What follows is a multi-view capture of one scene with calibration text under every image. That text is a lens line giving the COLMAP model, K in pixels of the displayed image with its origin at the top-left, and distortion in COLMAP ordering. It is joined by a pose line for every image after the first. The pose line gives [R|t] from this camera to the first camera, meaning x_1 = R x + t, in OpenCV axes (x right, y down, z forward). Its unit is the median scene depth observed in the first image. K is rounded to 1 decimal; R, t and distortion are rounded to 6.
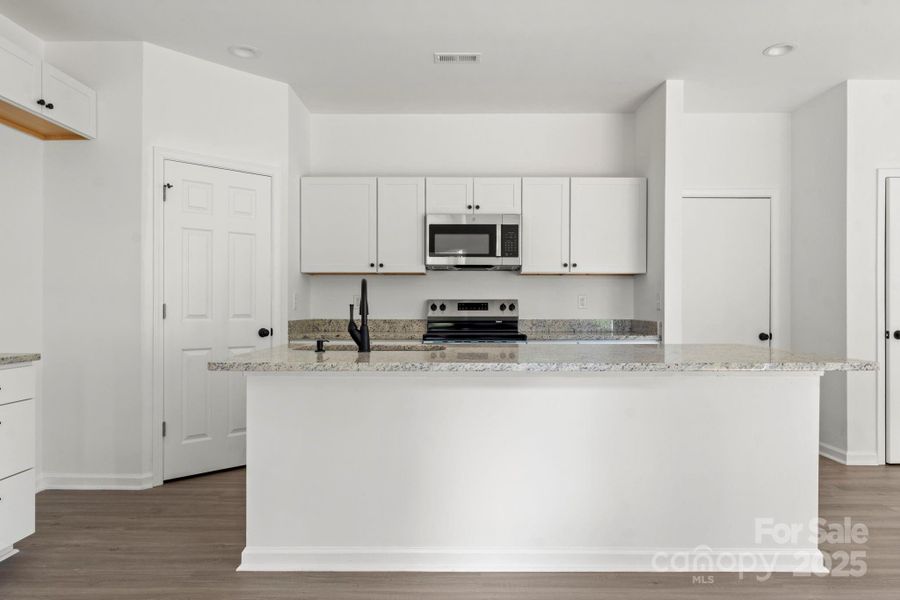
lens RADIAL K [[567.0, 0, 449.8], [0, 567.0, 312.3], [0, 0, 1]] dist [0.001413, 0.000403]
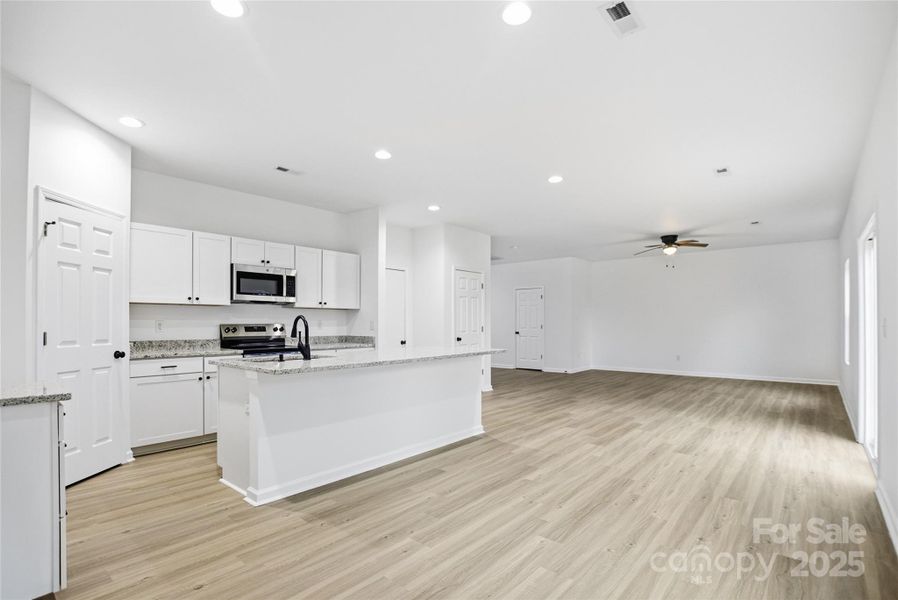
lens RADIAL K [[432.7, 0, 450.9], [0, 432.7, 323.2], [0, 0, 1]] dist [-0.025313, 0.000029]
pose [[0.646767, -0.002530, 0.762683, -0.500384], [0.008971, 0.999951, -0.004290, -0.017039], [-0.762635, 0.009617, 0.646758, -0.085939]]
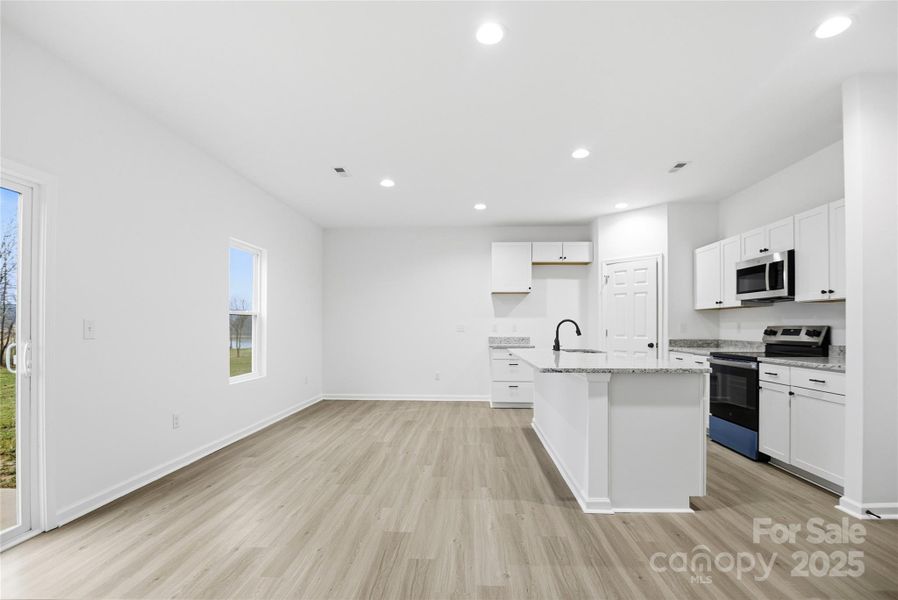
lens RADIAL K [[432.7, 0, 450.9], [0, 432.7, 323.2], [0, 0, 1]] dist [-0.025313, 0.000029]
pose [[-0.042527, -0.008973, -0.999055, 0.987122], [-0.009663, 0.999917, -0.008569, -0.015589], [0.999049, 0.009289, -0.042611, 0.375069]]
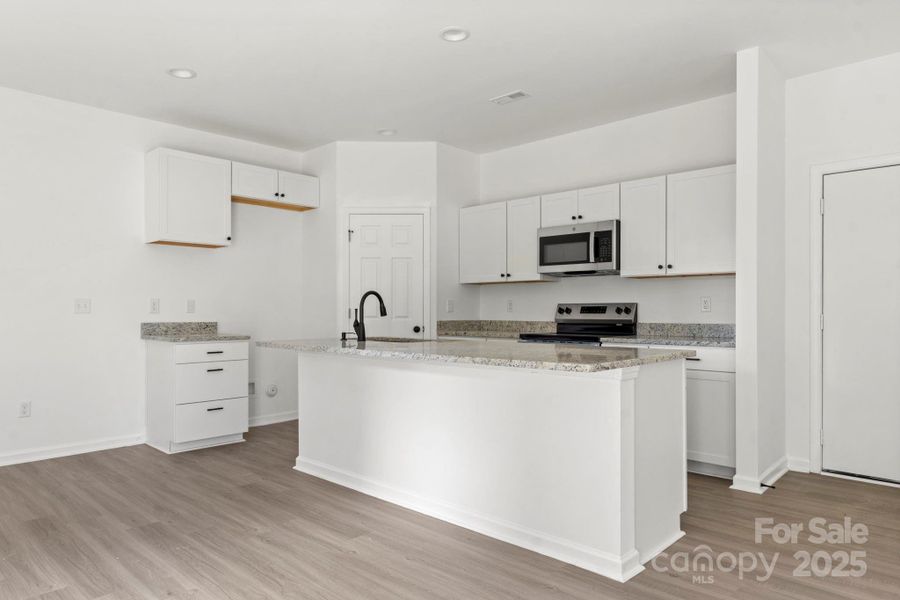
lens RADIAL K [[579.3, 0, 447.1], [0, 579.3, 310.3], [0, 0, 1]] dist [-0.000881, -0.000196]
pose [[0.732185, -0.000974, -0.681105, 0.611470], [-0.005092, 0.999963, -0.006904, -0.000859], [0.681087, 0.008523, 0.732153, 0.030202]]
